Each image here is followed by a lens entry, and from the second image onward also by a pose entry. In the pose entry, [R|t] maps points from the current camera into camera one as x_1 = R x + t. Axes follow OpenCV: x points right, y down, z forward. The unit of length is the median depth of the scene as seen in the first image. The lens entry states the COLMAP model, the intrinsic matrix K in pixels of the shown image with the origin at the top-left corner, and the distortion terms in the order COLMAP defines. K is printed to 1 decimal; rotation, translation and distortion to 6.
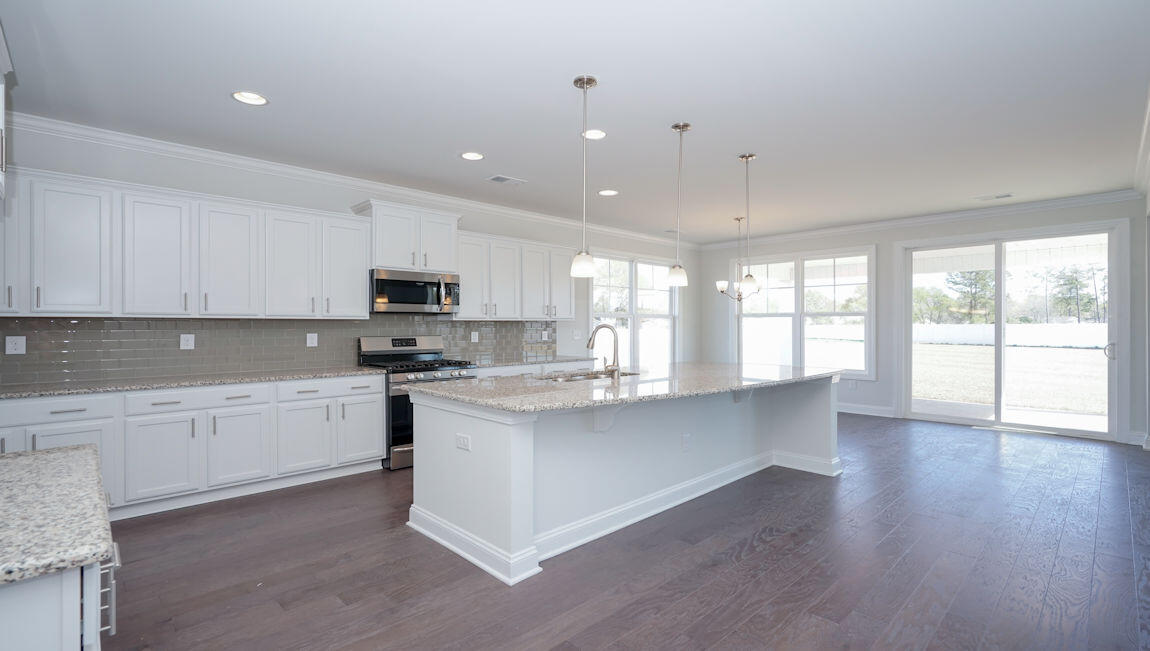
lens RADIAL K [[519.2, 0, 581.3], [0, 519.2, 286.9], [0, 0, 1]] dist [-0.007787, 0.003179]
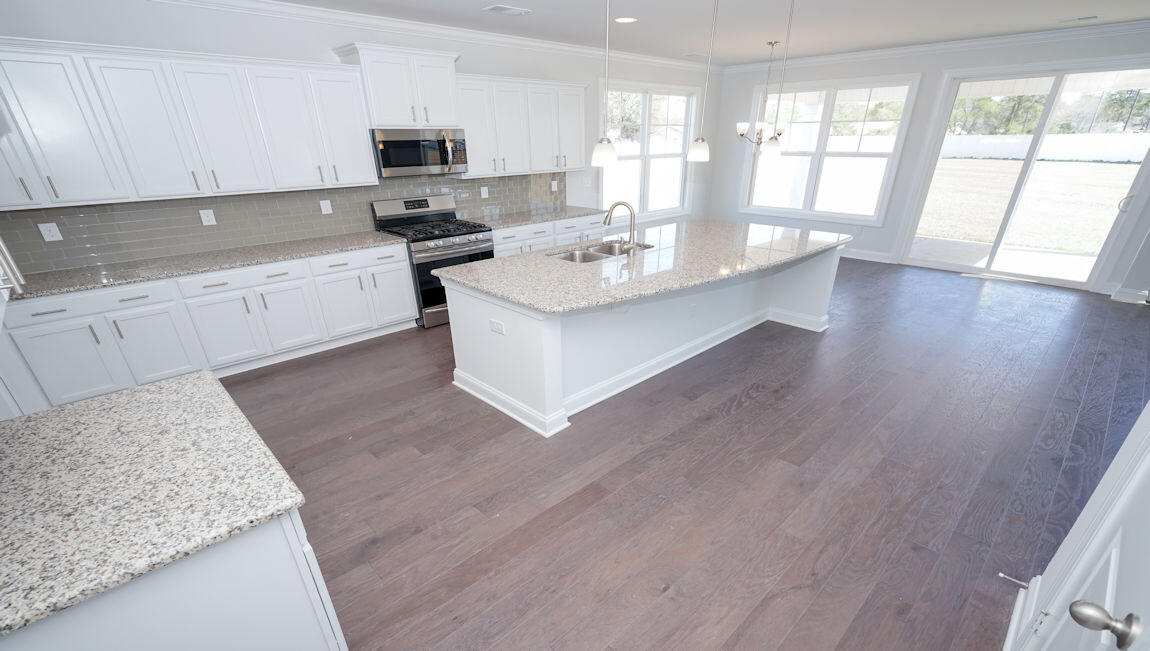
lens RADIAL K [[519.2, 0, 582.0], [0, 519.2, 358.4], [0, 0, 1]] dist [-0.007787, 0.003179]
pose [[0.999981, -0.005689, -0.002237, -0.026755], [0.006078, 0.885987, 0.463670, -0.106322], [-0.000655, -0.463675, 0.886005, -0.023655]]
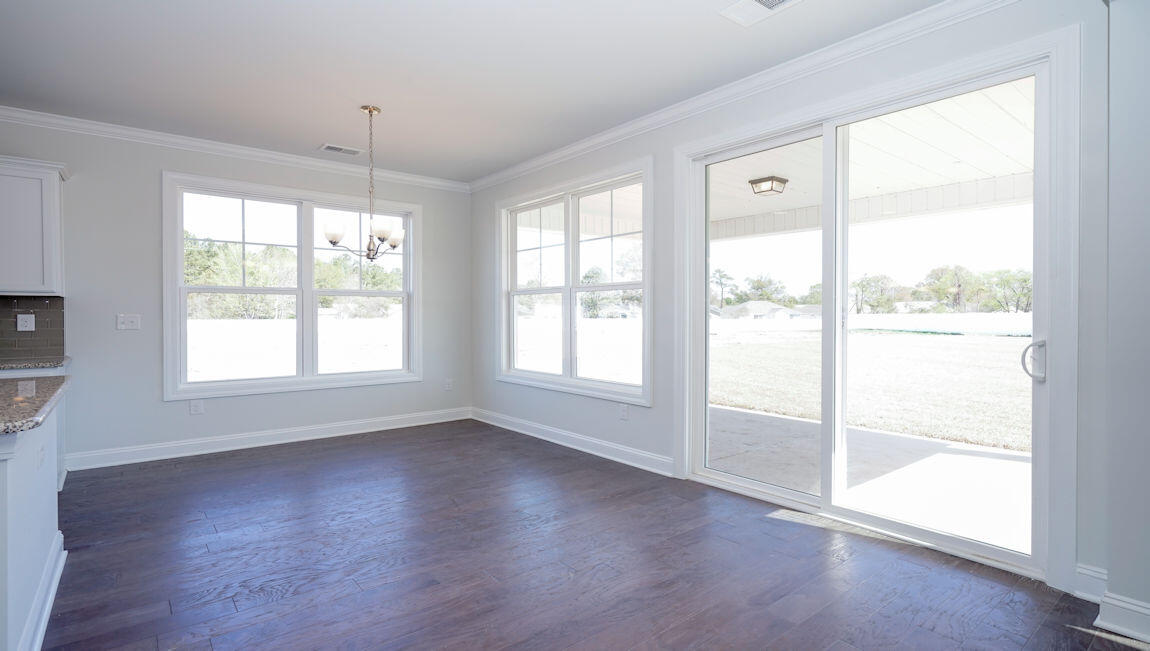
lens RADIAL K [[554.3, 0, 559.1], [0, 554.3, 314.8], [0, 0, 1]] dist [0.010396, -0.000903]
pose [[0.994541, 0.001127, -0.104339, 0.881971], [0.006585, 0.997271, 0.073539, 0.066610], [0.104137, -0.073825, 0.991819, 0.681632]]
